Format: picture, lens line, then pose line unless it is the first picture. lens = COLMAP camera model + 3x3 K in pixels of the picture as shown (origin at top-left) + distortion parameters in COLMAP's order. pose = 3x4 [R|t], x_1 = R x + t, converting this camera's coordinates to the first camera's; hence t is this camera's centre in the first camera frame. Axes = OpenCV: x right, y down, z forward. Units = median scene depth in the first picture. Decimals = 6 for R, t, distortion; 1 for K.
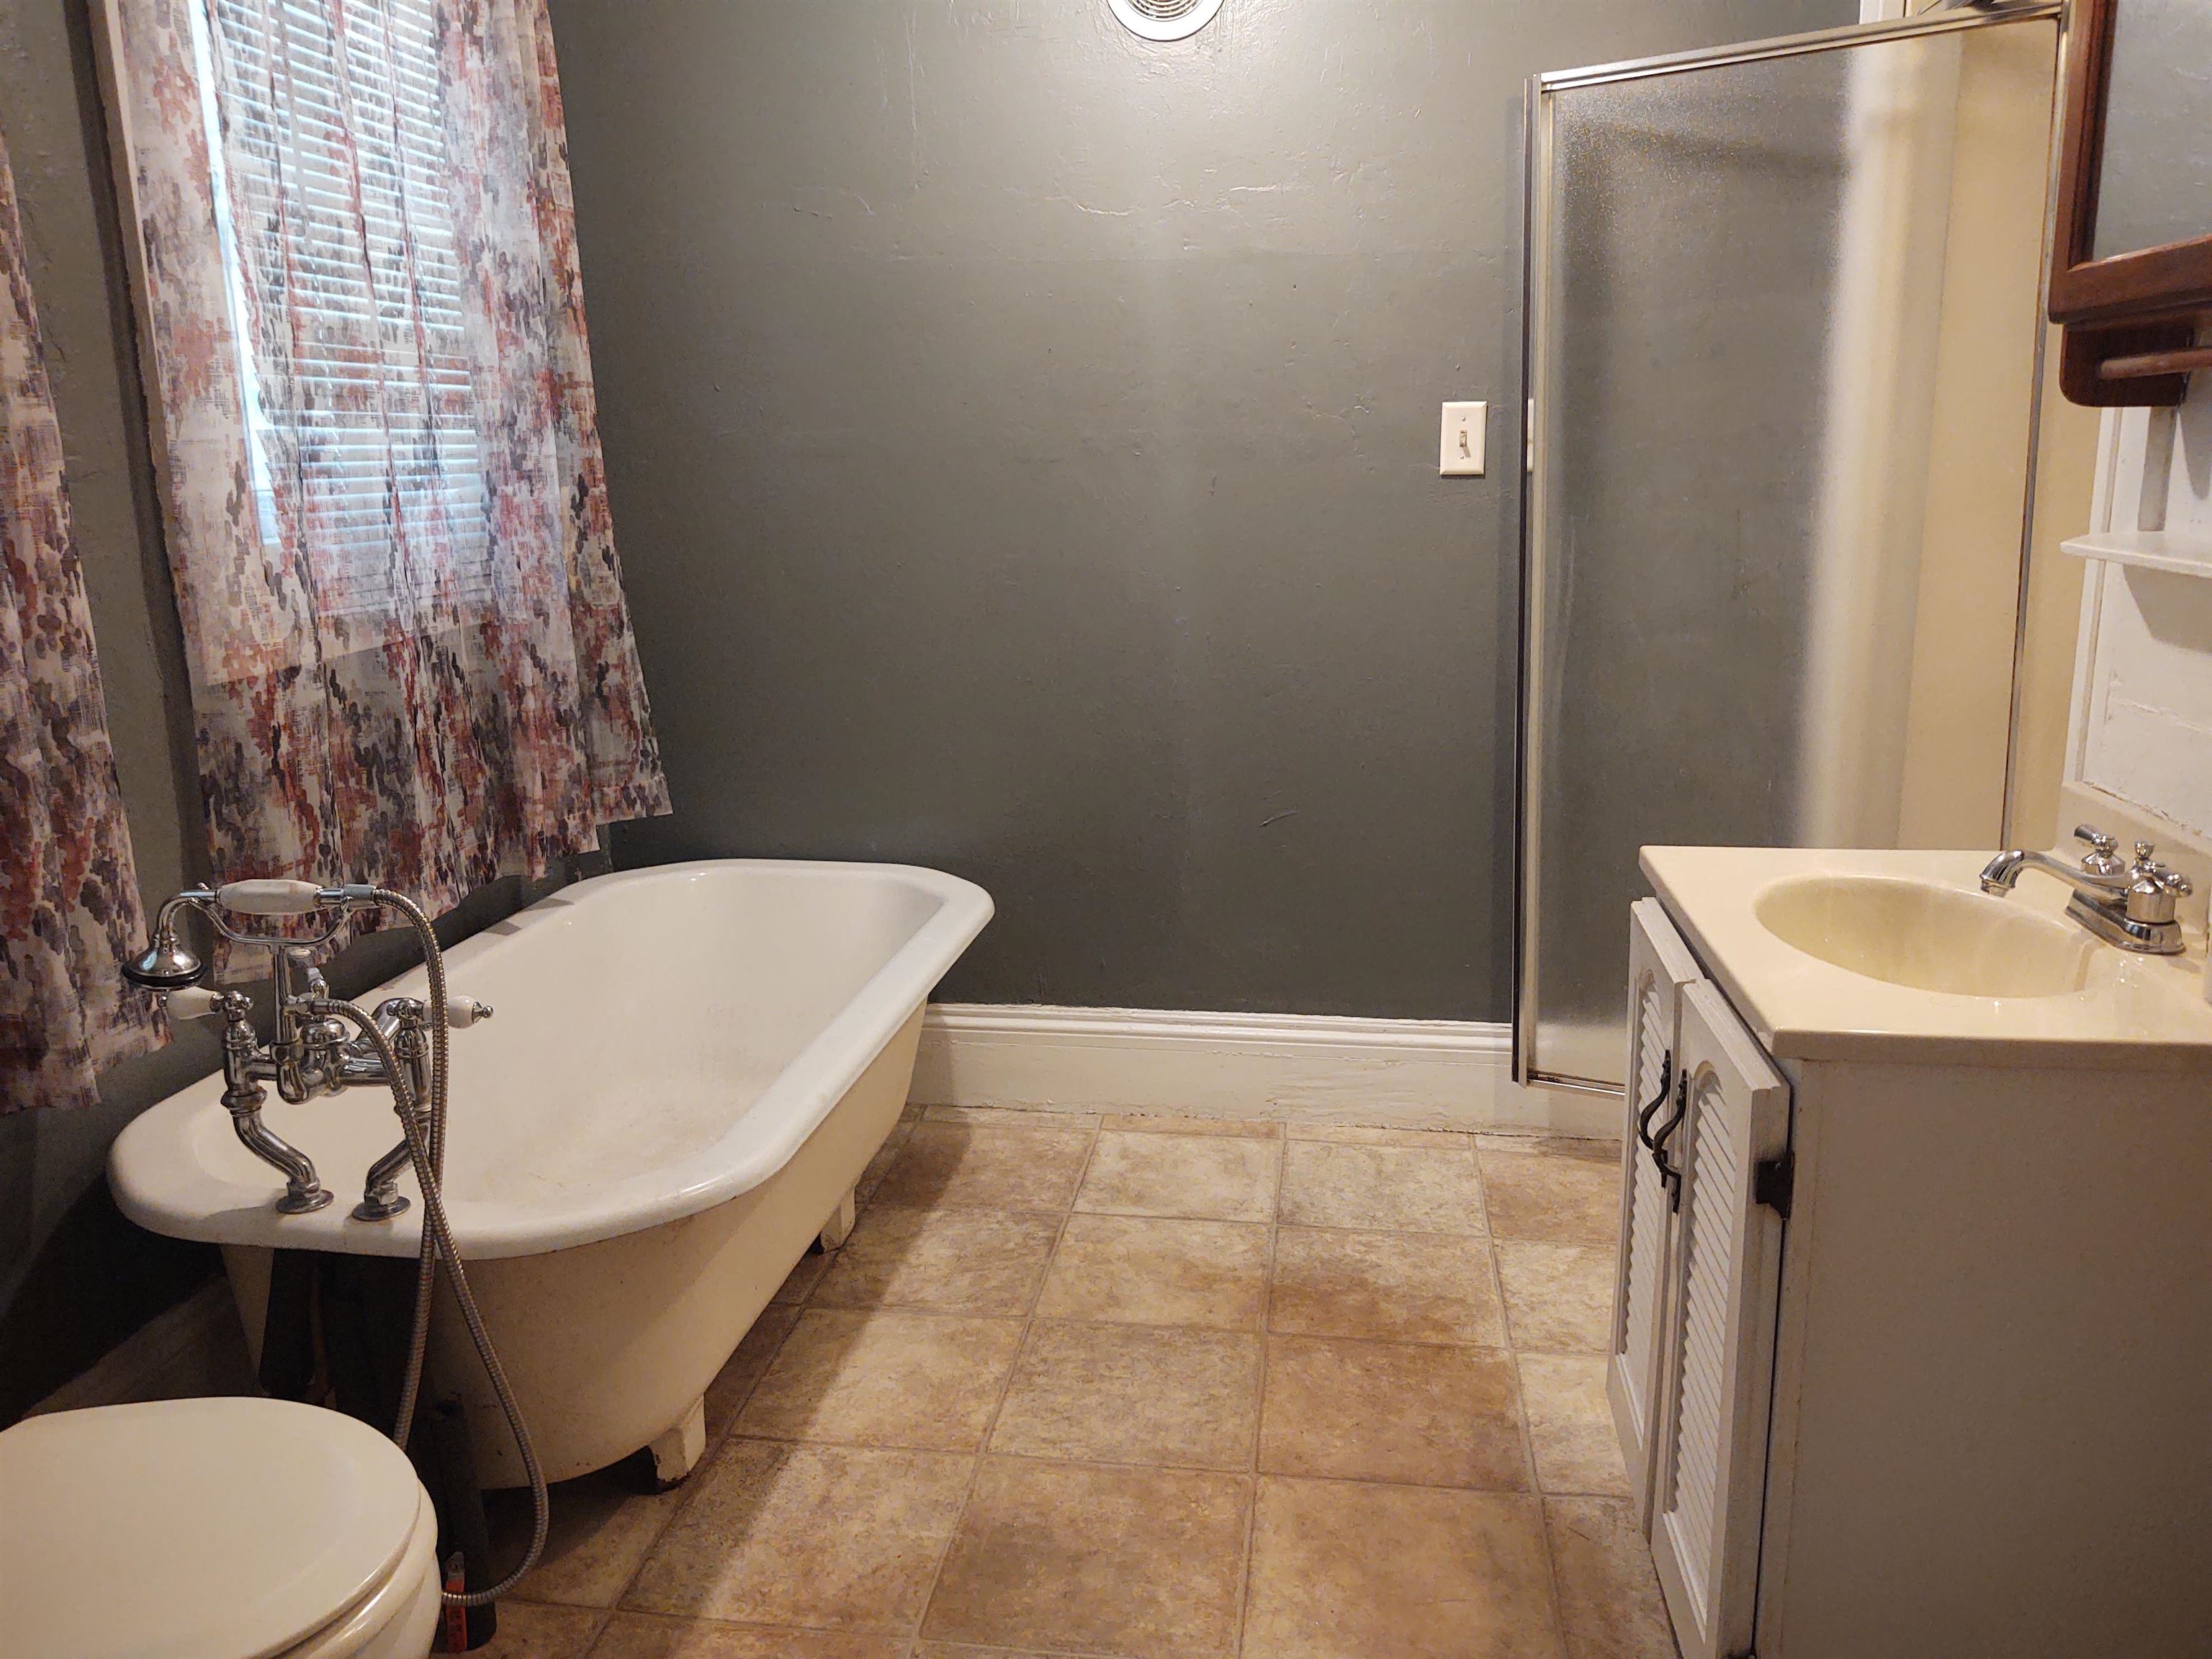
lens RADIAL K [[1692.1, 0, 1106.0], [0, 1692.1, 829.5], [0, 0, 1]] dist [0.034686, -0.001909]
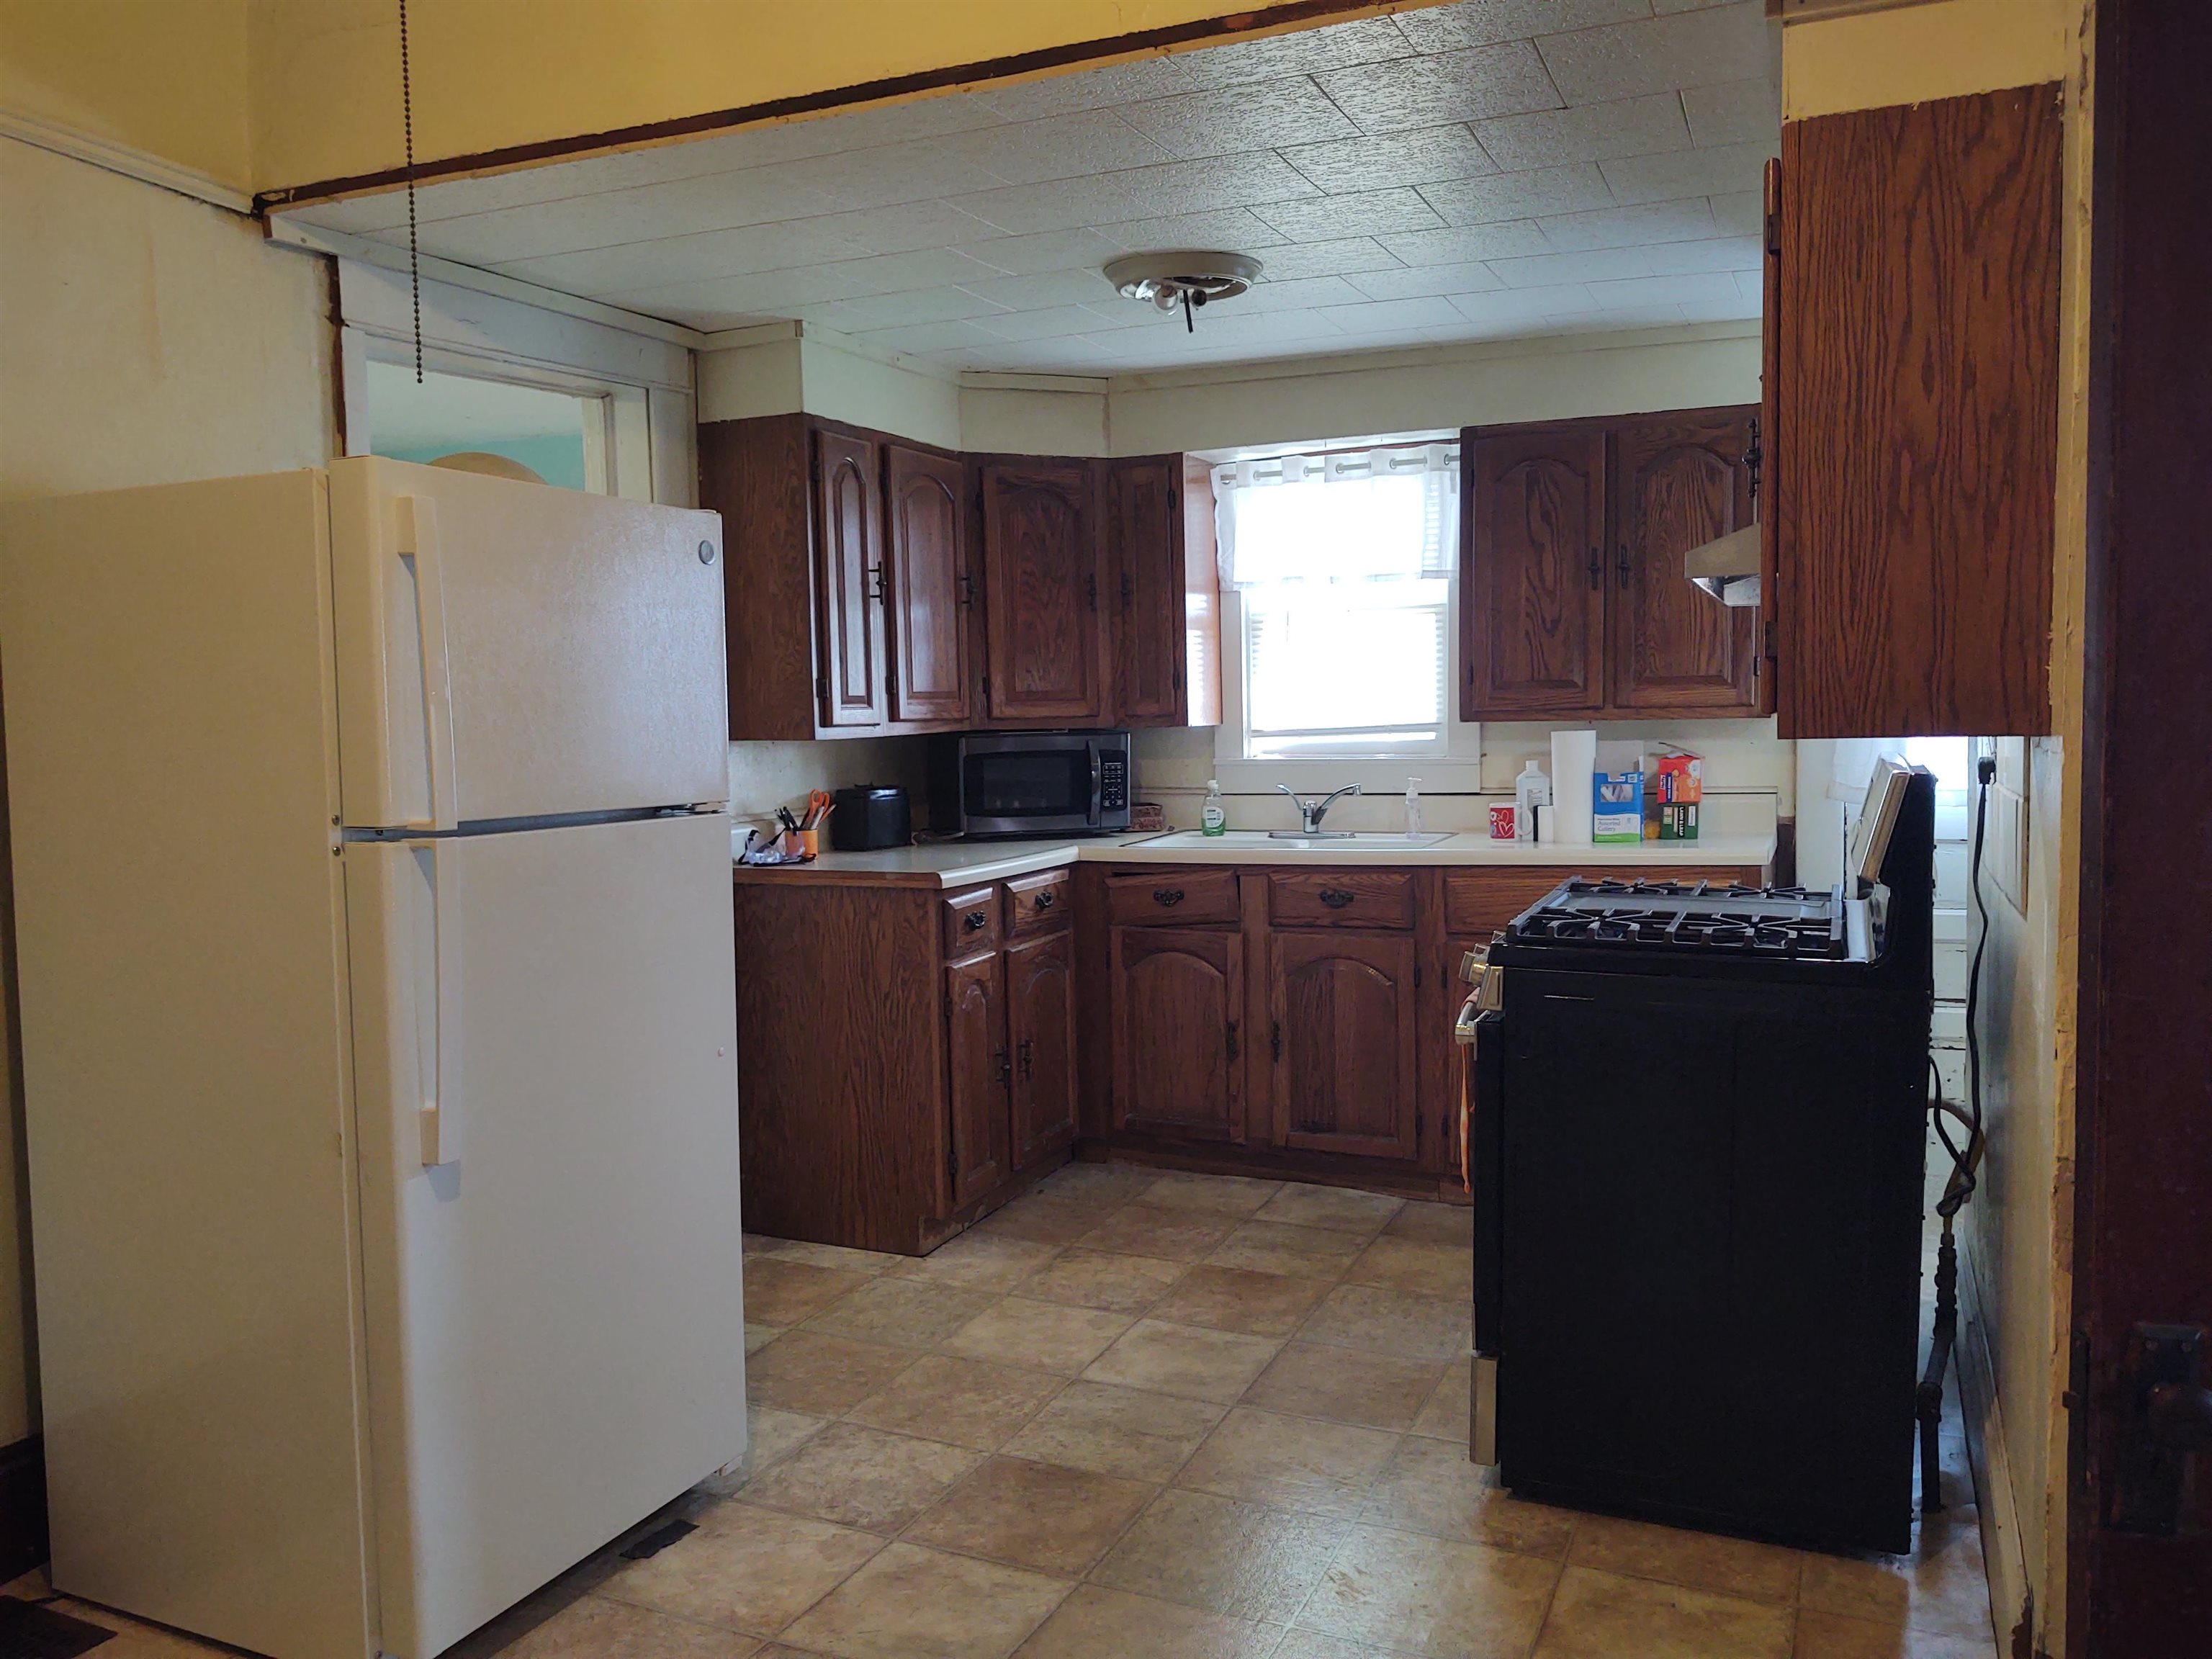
lens RADIAL K [[1692.1, 0, 1106.0], [0, 1692.1, 829.5], [0, 0, 1]] dist [0.034686, -0.001909]
pose [[-0.316144, 0.085762, -0.944827, 1.131811], [-0.194311, 0.968939, 0.152969, -0.315485], [0.928599, 0.231951, -0.289660, 1.204940]]
